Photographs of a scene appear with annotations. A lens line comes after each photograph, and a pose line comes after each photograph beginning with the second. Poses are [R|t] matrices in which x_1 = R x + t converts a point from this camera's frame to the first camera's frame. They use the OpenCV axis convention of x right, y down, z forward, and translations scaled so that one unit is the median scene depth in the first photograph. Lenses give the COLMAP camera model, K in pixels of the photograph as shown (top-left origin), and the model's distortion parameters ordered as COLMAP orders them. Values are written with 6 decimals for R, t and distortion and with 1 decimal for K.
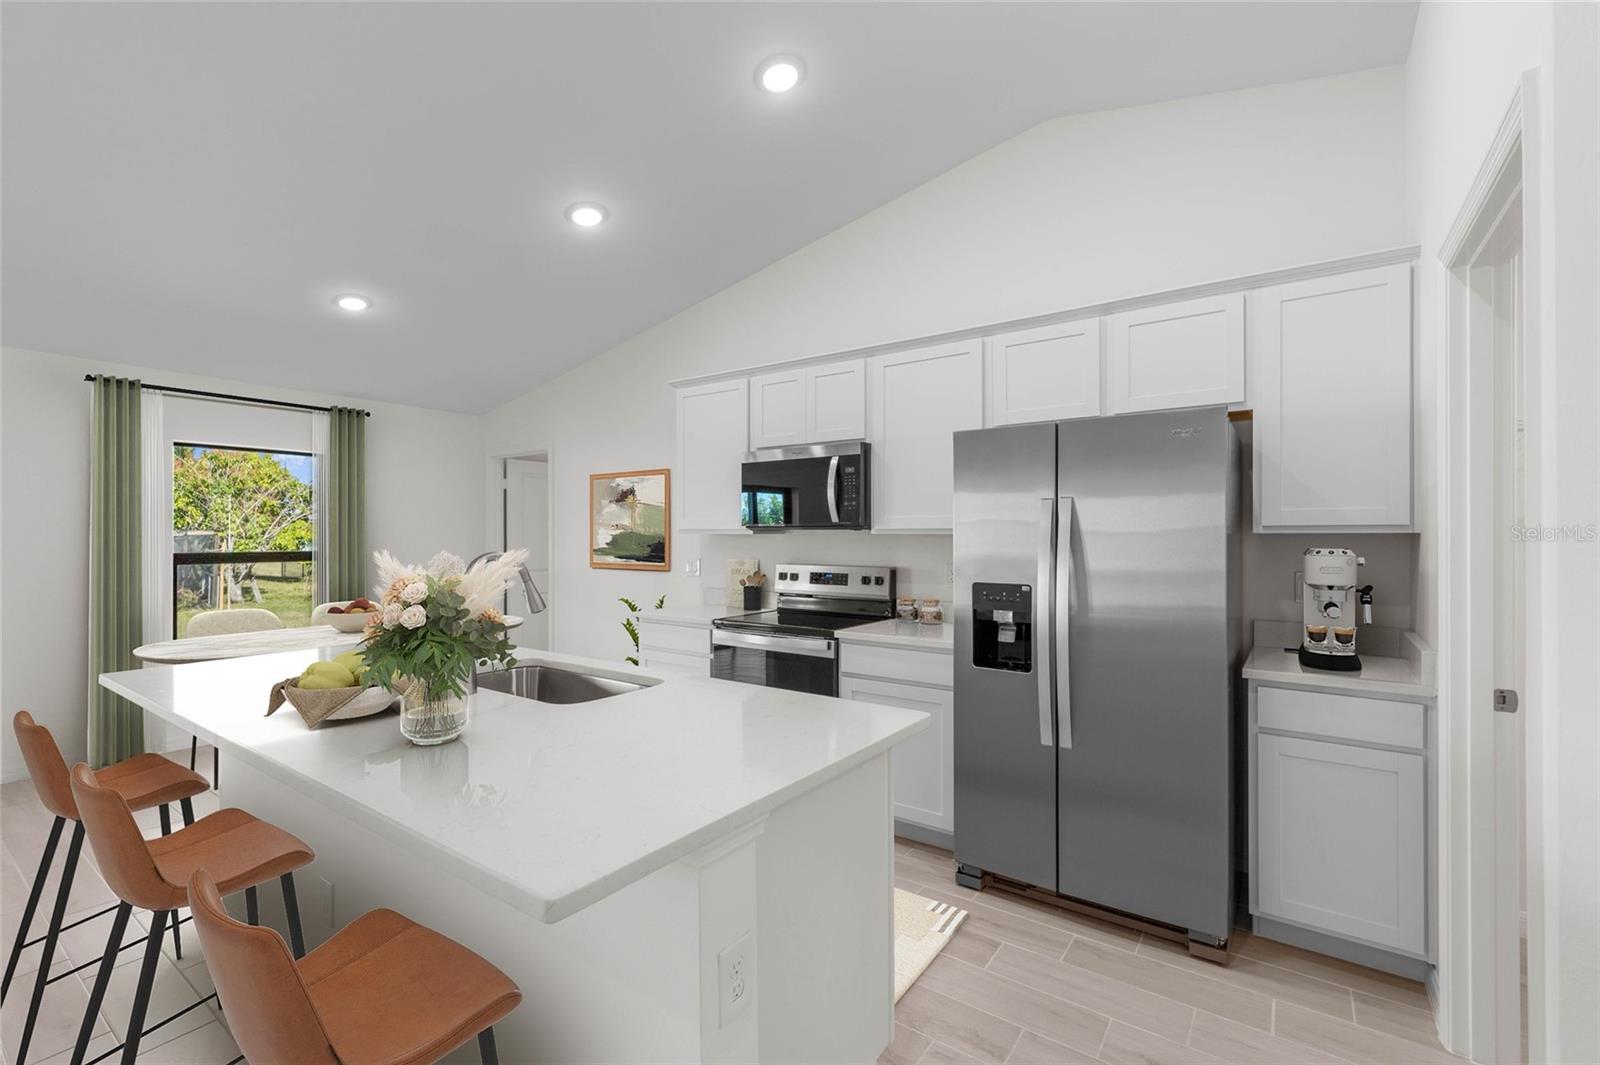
lens RADIAL K [[721.8, 0, 804.3], [0, 721.8, 539.0], [0, 0, 1]] dist [-0.003011, -0.000292]
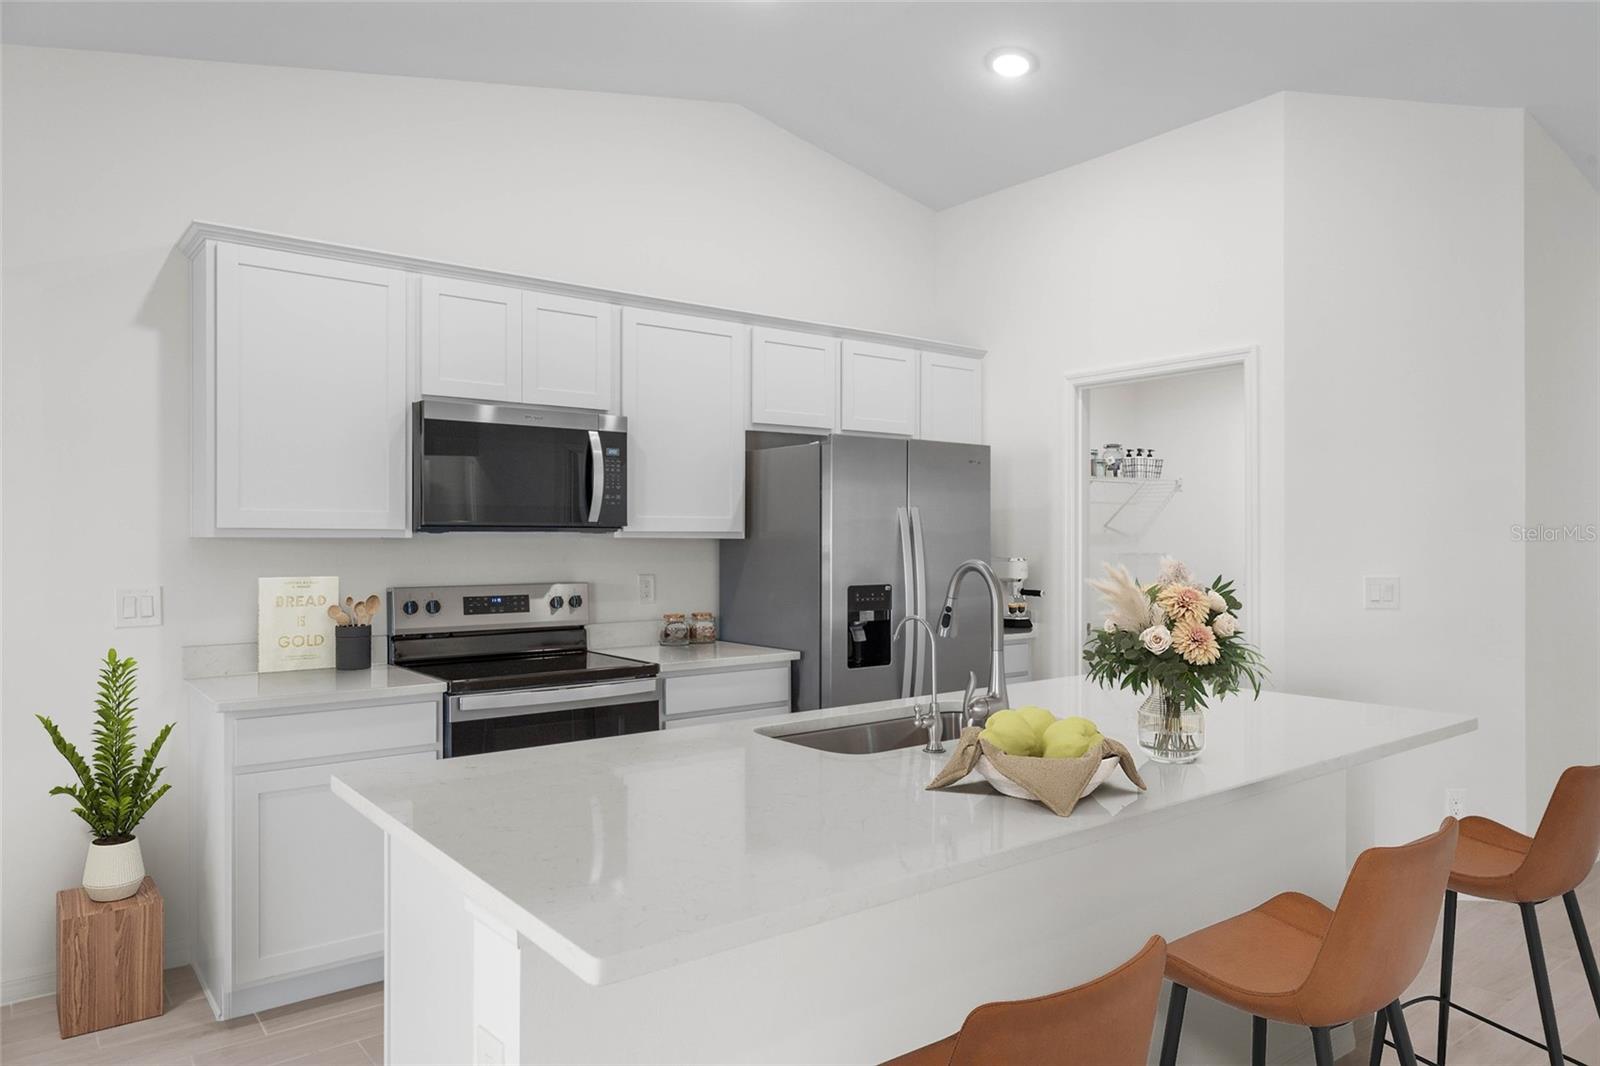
lens RADIAL K [[1041.1, 0, 797.6], [0, 1041.1, 525.1], [0, 0, 1]] dist [0.005926, 0.000939]
pose [[0.258303, 0.011499, 0.965996, -0.804950], [0.003349, 0.999912, -0.012799, -0.004899], [-0.966058, 0.006541, 0.258242, 0.470460]]
